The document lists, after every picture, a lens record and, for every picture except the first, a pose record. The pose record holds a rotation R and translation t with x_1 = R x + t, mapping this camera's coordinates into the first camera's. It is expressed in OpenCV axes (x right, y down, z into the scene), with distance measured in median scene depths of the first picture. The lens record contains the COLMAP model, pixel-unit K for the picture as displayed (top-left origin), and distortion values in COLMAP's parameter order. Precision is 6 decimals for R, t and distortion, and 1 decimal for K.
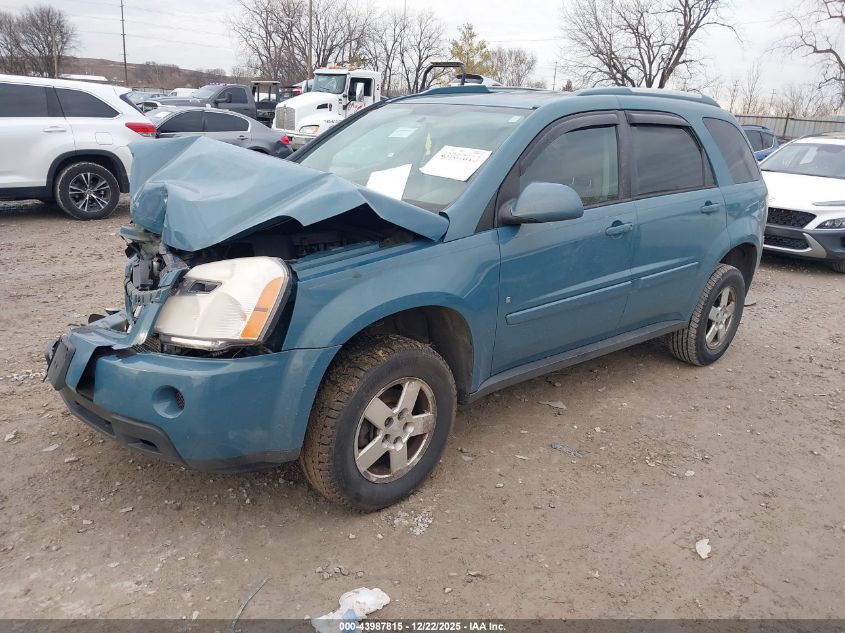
lens RADIAL K [[653.1, 0, 422.5], [0, 653.1, 316.5], [0, 0, 1]] dist [0.035232, -0.017620]
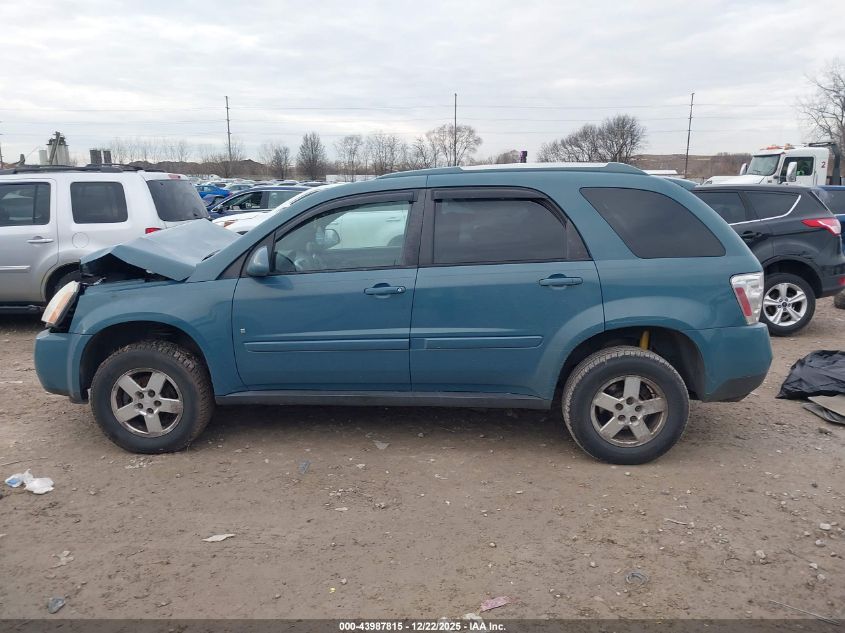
lens RADIAL K [[653.1, 0, 422.5], [0, 653.1, 316.5], [0, 0, 1]] dist [0.035232, -0.017620]
pose [[0.727543, 0.082696, -0.681059, 1.393987], [-0.169706, 0.983551, -0.061864, -0.035881], [0.664741, 0.160588, 0.729610, 0.272002]]
